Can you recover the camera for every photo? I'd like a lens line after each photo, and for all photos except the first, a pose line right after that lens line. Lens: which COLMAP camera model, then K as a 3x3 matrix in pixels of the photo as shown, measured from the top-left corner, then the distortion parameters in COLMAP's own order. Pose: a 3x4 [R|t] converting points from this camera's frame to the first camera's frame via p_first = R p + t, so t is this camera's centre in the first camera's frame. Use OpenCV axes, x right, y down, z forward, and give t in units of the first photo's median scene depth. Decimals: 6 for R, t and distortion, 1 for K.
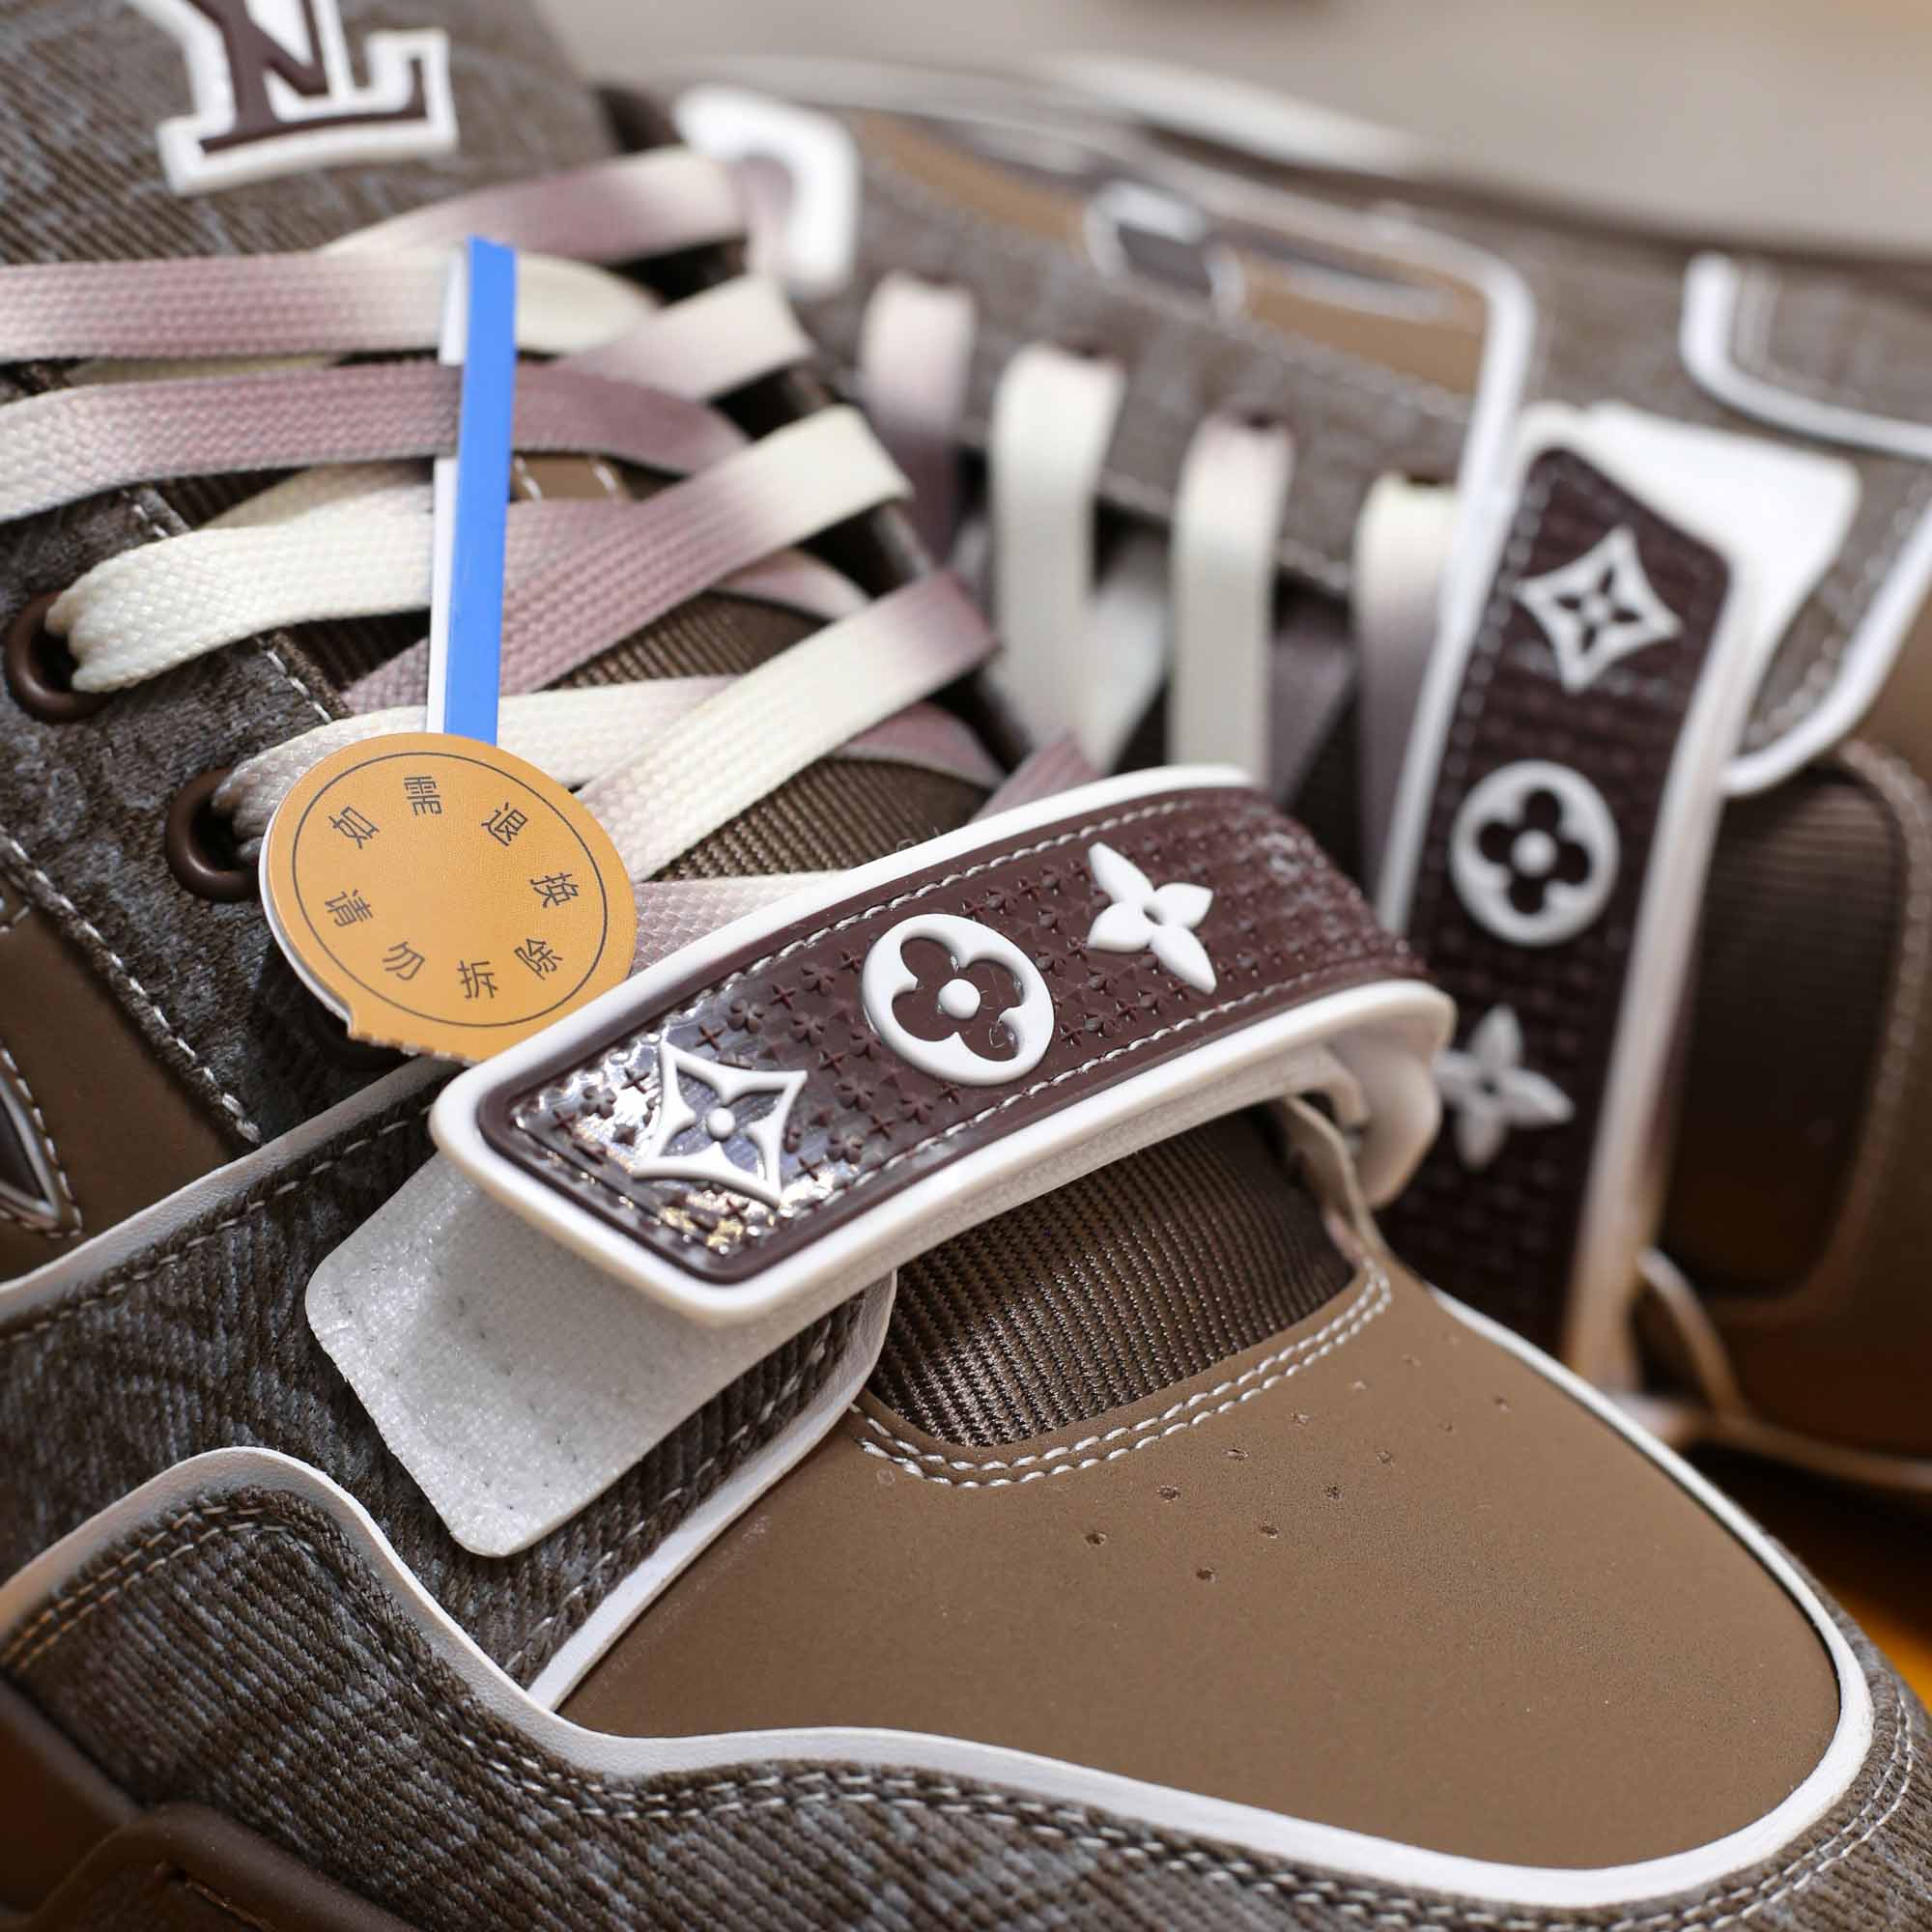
lens RADIAL K [[4178.7, 0, 966.0], [0, 4178.7, 966.0], [0, 0, 1]] dist [-0.147231, 0.087175]
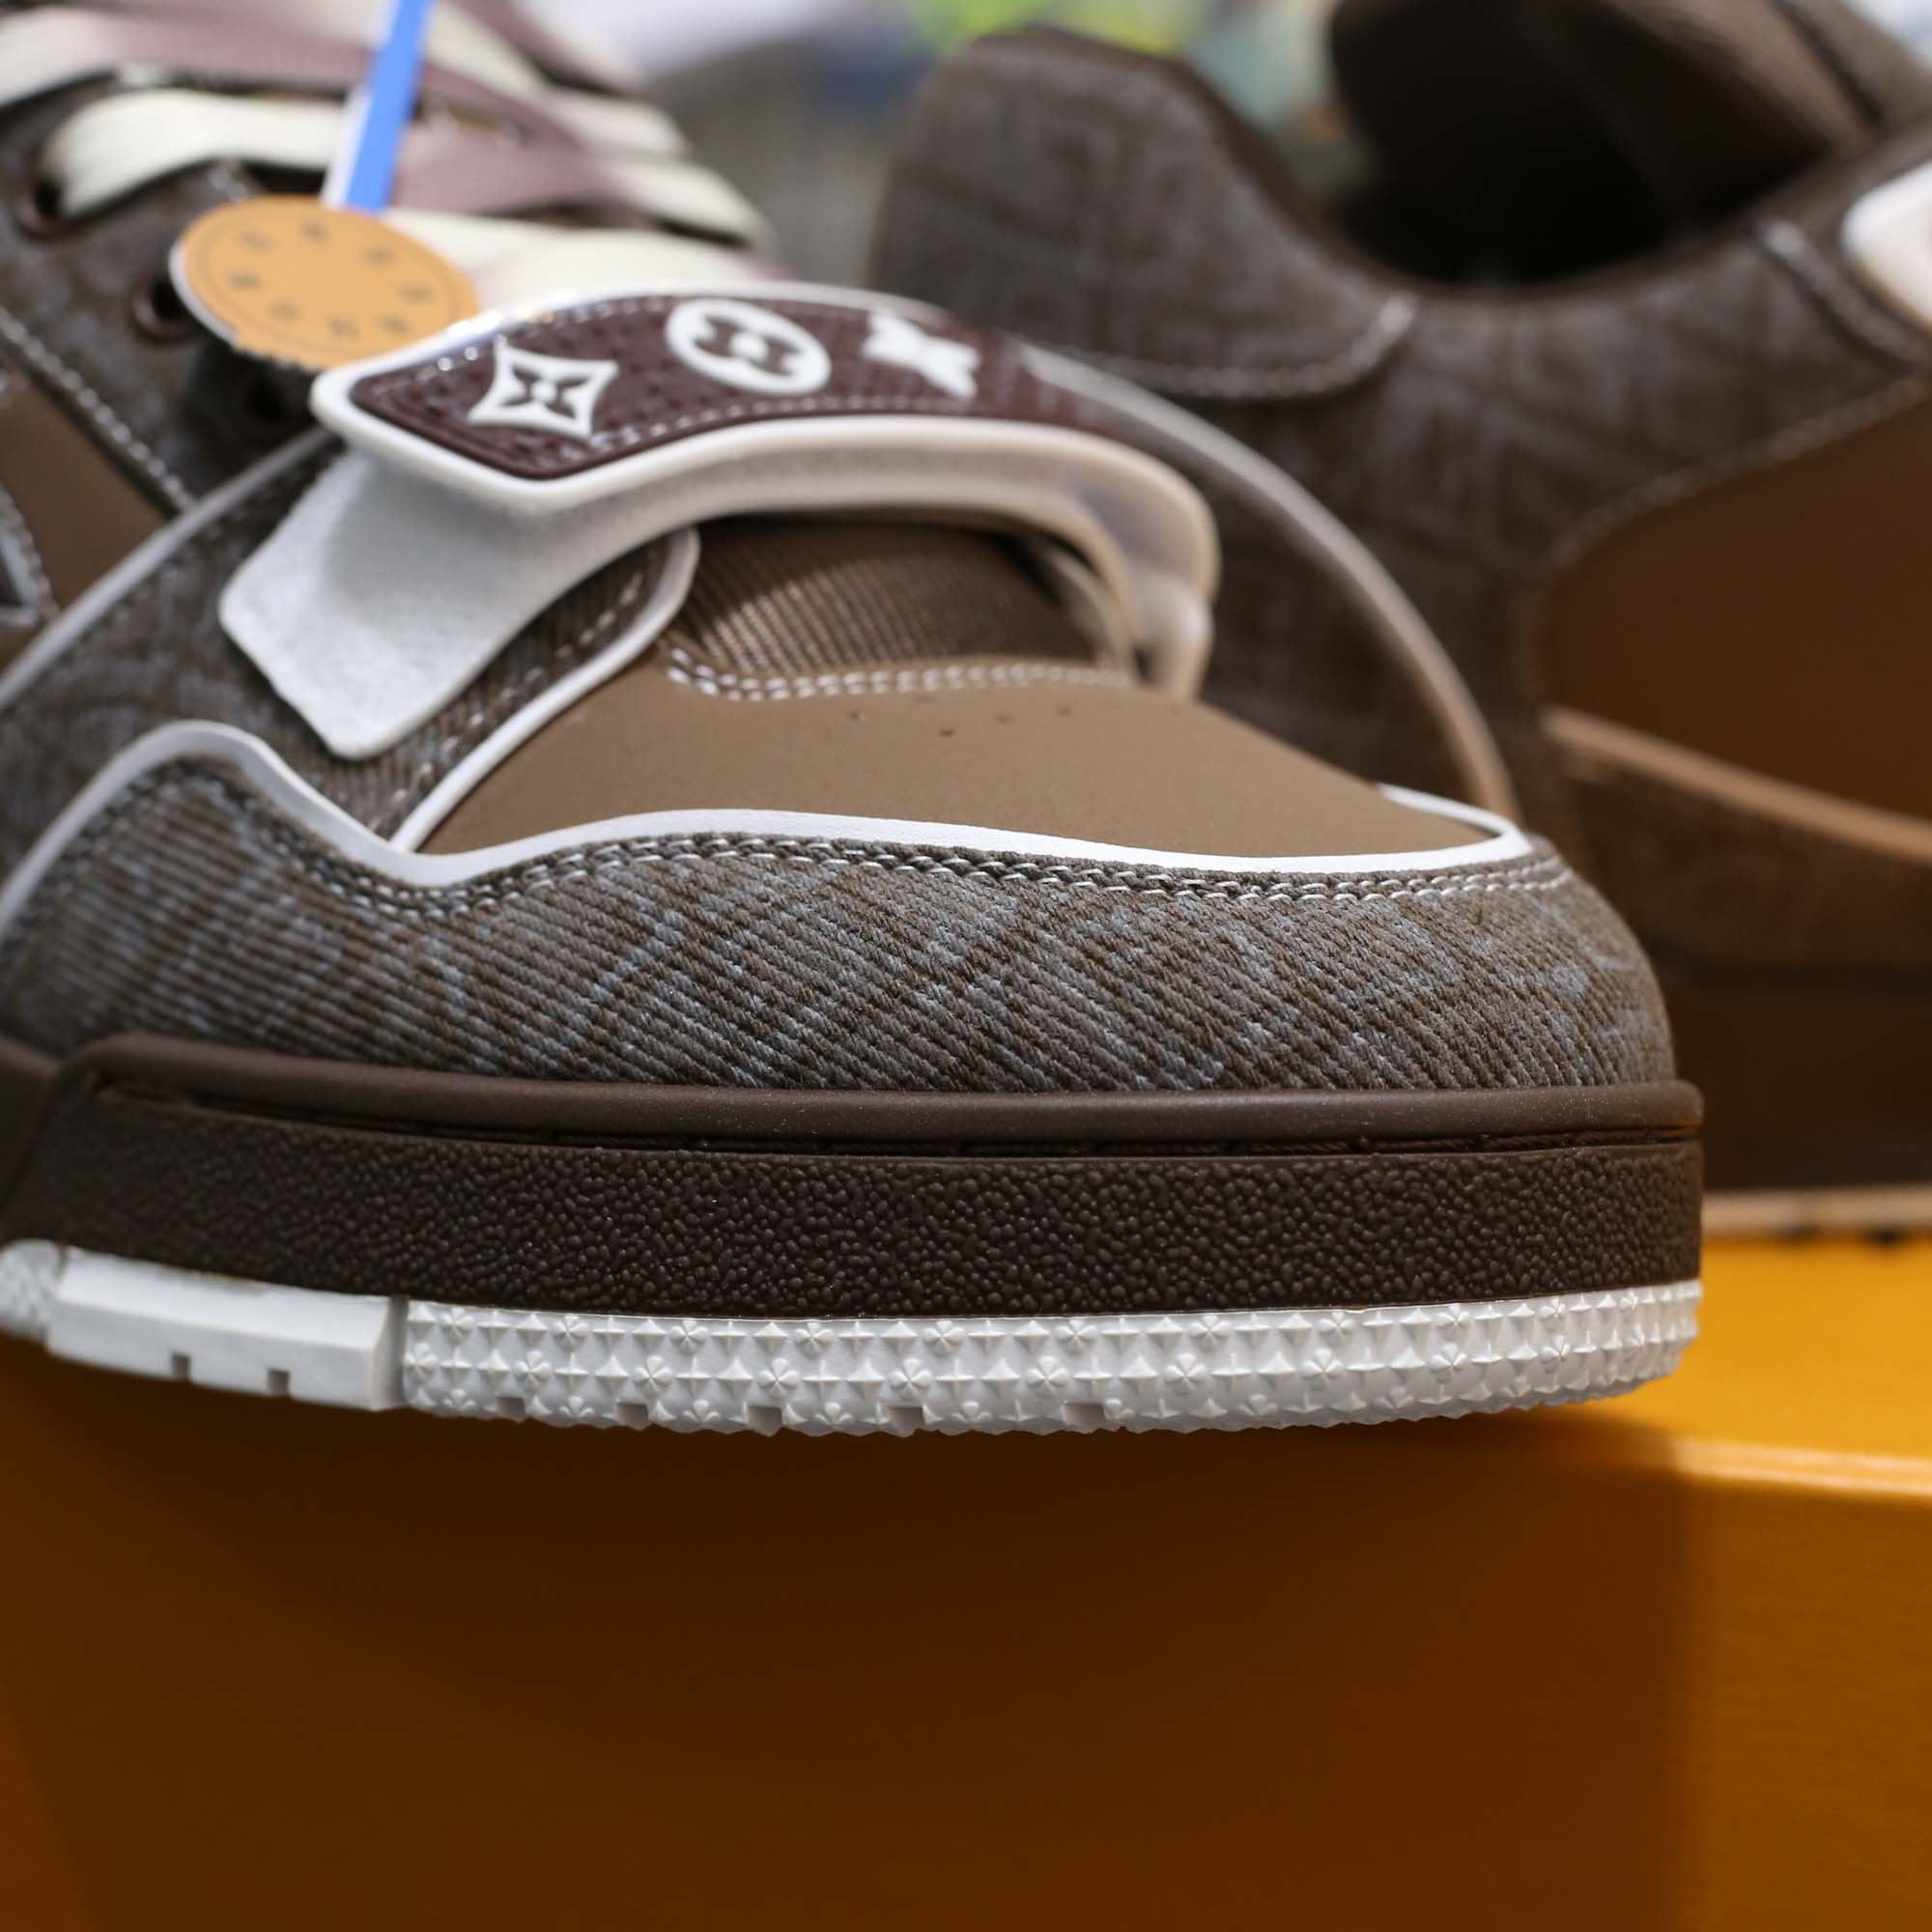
lens RADIAL K [[4178.7, 0, 966.0], [0, 4178.7, 966.0], [0, 0, 1]] dist [-0.147231, 0.087175]
pose [[0.996230, -0.058042, -0.064472, 0.137609], [0.034049, 0.945176, -0.324781, 0.606733], [0.079788, 0.321362, 0.943589, -0.110501]]
